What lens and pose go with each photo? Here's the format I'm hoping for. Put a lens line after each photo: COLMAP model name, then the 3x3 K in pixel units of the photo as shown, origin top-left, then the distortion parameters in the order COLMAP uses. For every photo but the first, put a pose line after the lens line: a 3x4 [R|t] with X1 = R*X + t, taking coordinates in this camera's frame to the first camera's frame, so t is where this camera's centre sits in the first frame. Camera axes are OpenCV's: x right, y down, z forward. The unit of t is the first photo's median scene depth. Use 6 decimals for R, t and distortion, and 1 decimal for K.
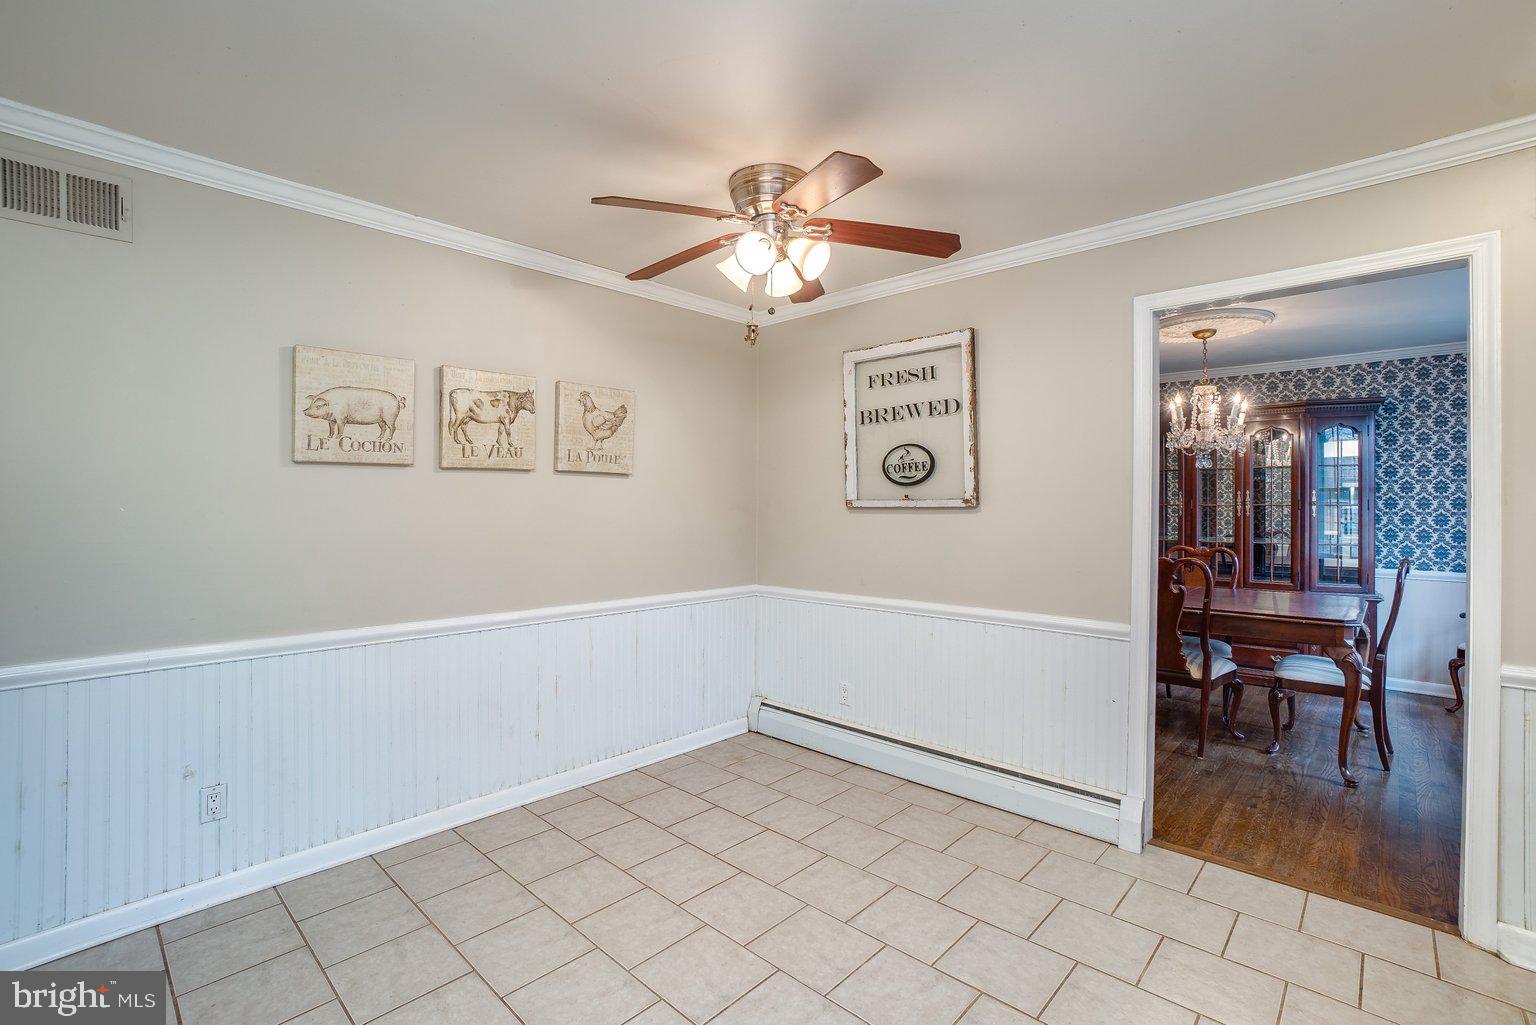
lens RADIAL K [[680.6, 0, 759.5], [0, 680.6, 501.7], [0, 0, 1]] dist [-0.067860, 0.025902]
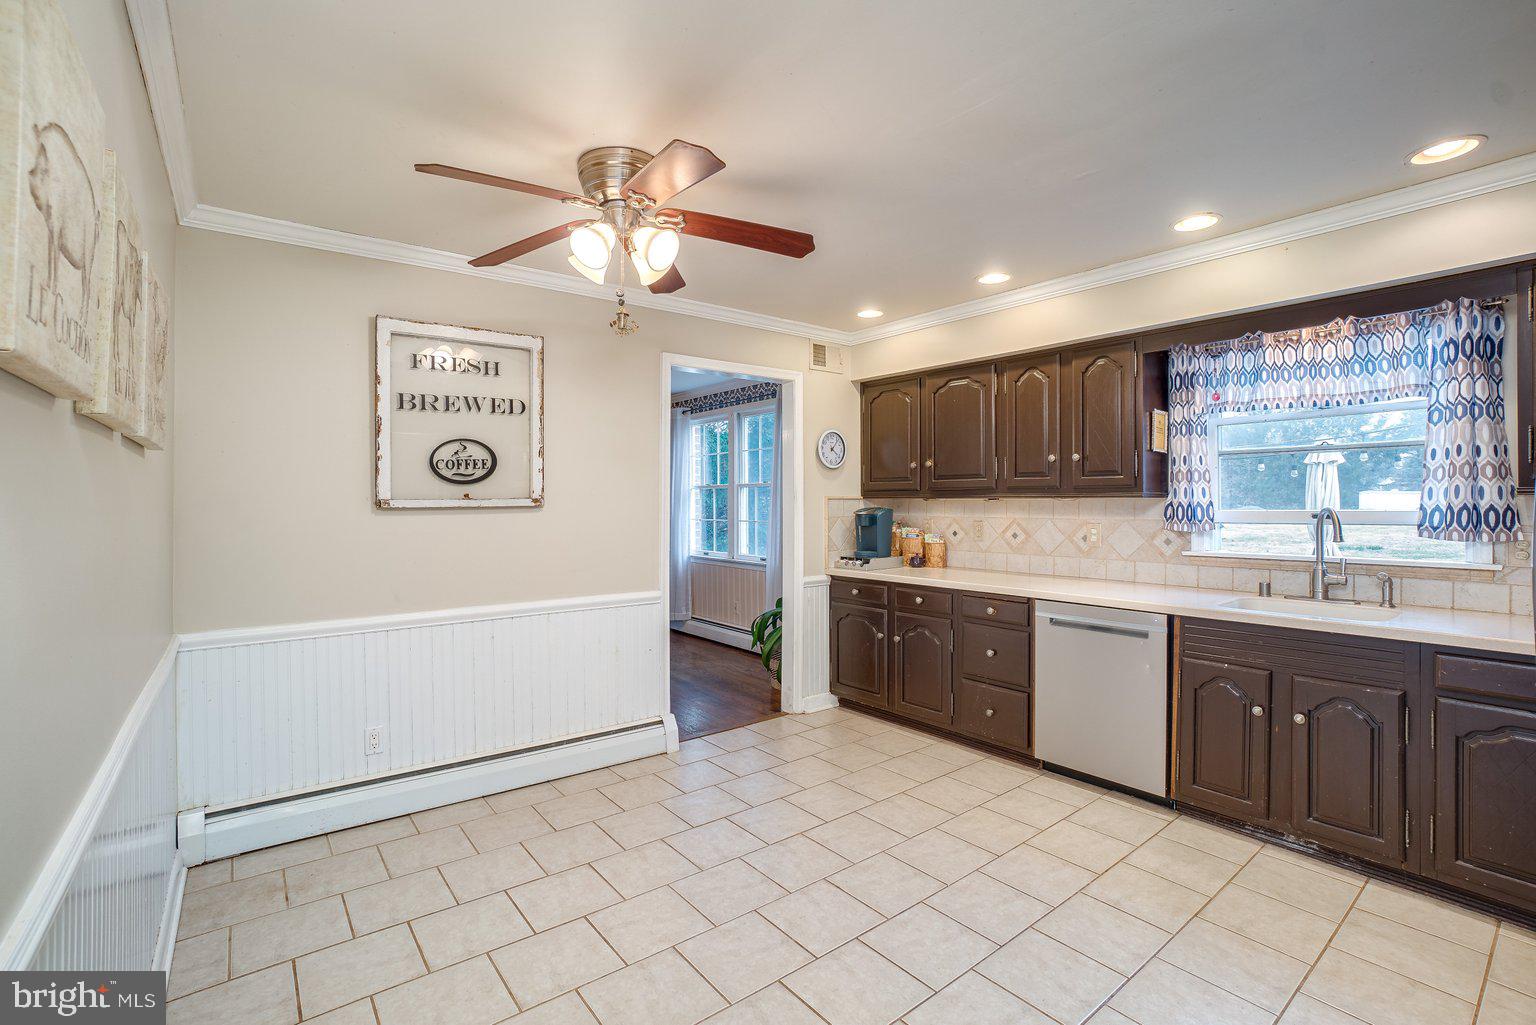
lens RADIAL K [[680.6, 0, 759.5], [0, 680.6, 501.7], [0, 0, 1]] dist [-0.067860, 0.025902]
pose [[0.161081, -0.004074, 0.986933, -0.643535], [0.000852, 0.999992, 0.003989, -0.002730], [-0.986941, 0.000198, 0.161083, 0.469769]]
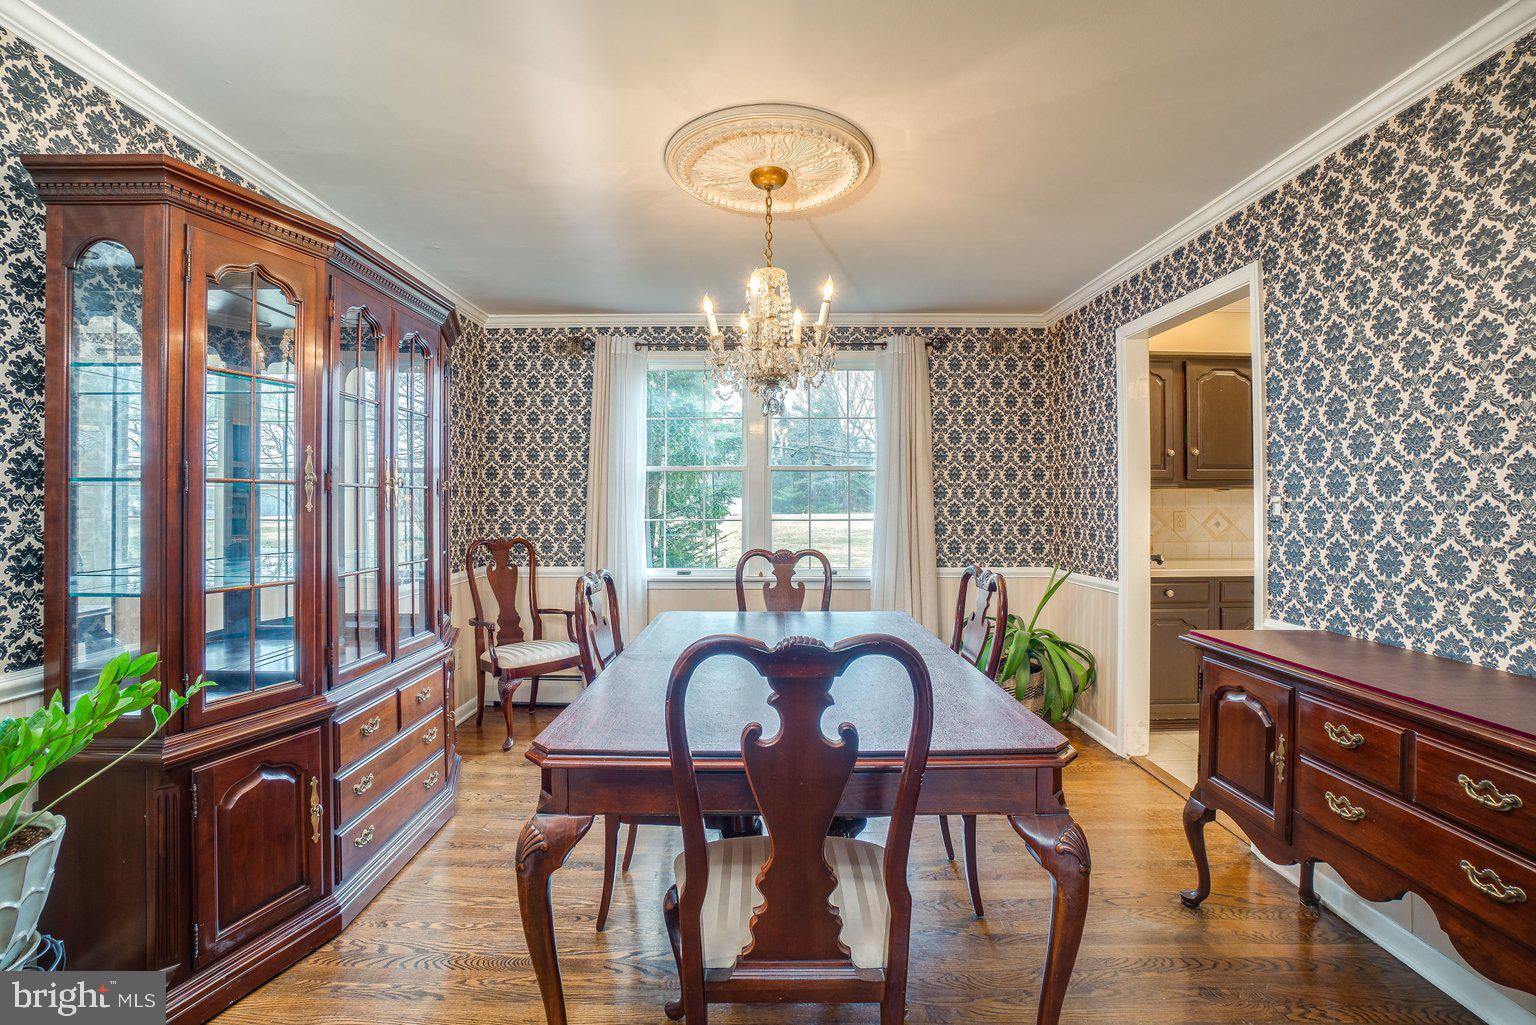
lens RADIAL K [[680.6, 0, 759.5], [0, 680.6, 501.7], [0, 0, 1]] dist [-0.067860, 0.025902]
pose [[-0.674287, -0.001168, 0.738469, 0.309084], [-0.004746, 0.999985, -0.002752, 0.028854], [-0.738454, -0.005360, -0.674282, 1.759856]]
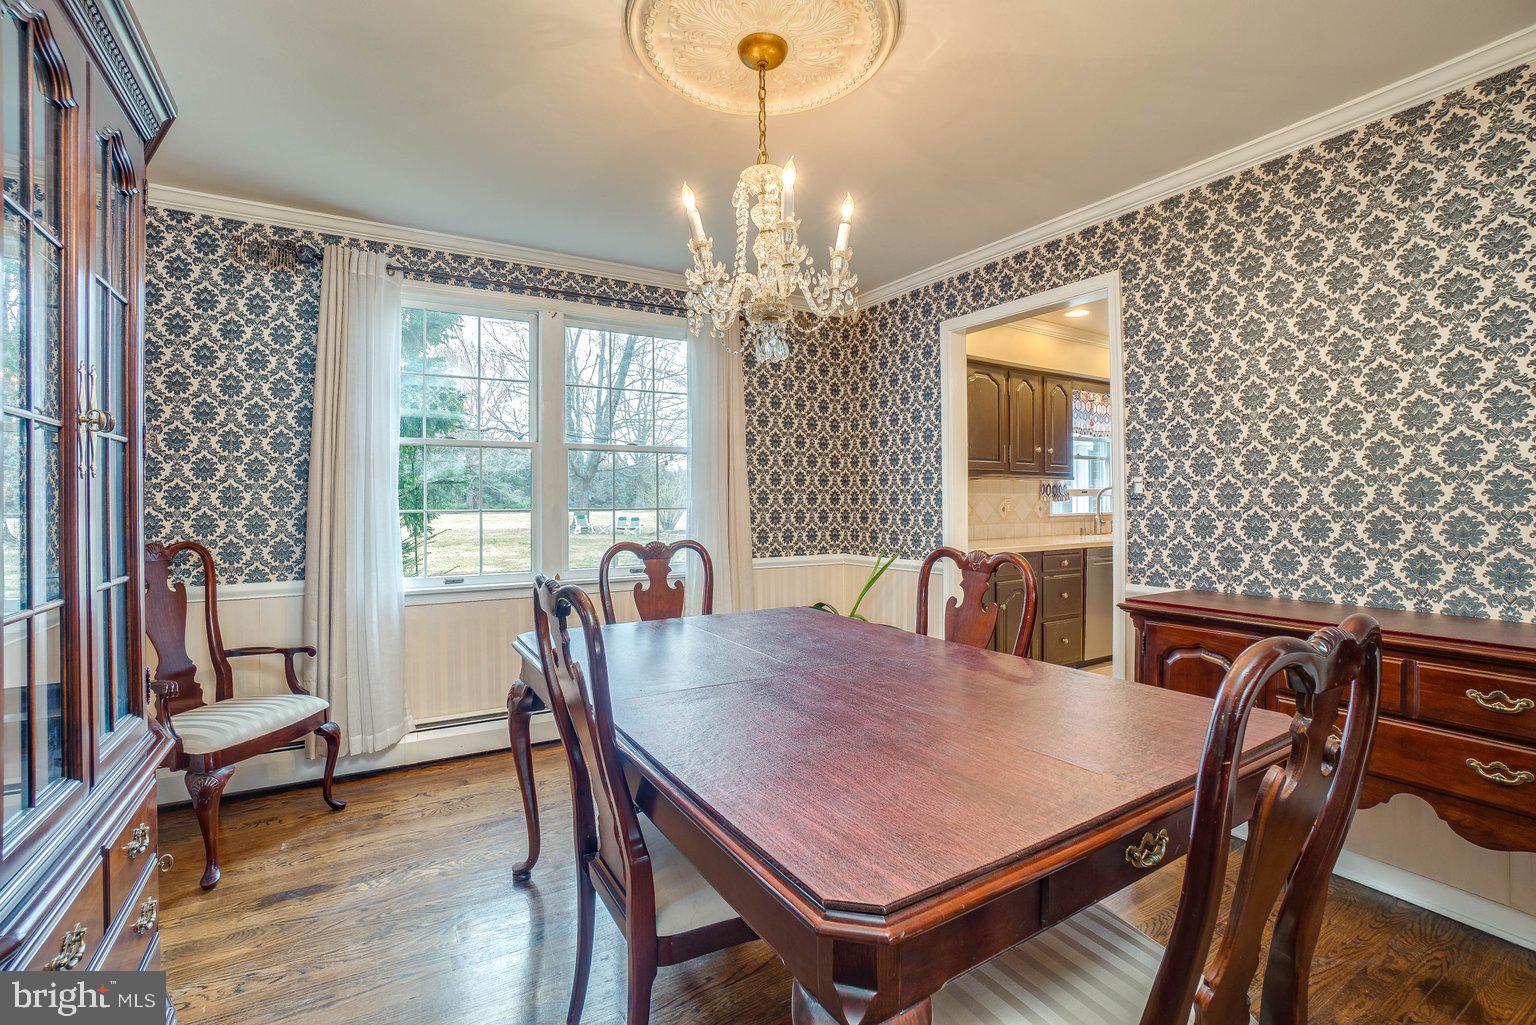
lens RADIAL K [[680.6, 0, 759.5], [0, 680.6, 501.7], [0, 0, 1]] dist [-0.067860, 0.025902]
pose [[-0.959804, 0.001377, 0.280667, 0.680697], [0.000521, 0.999995, -0.003124, 0.051847], [-0.280670, -0.002853, -0.959800, 1.793853]]
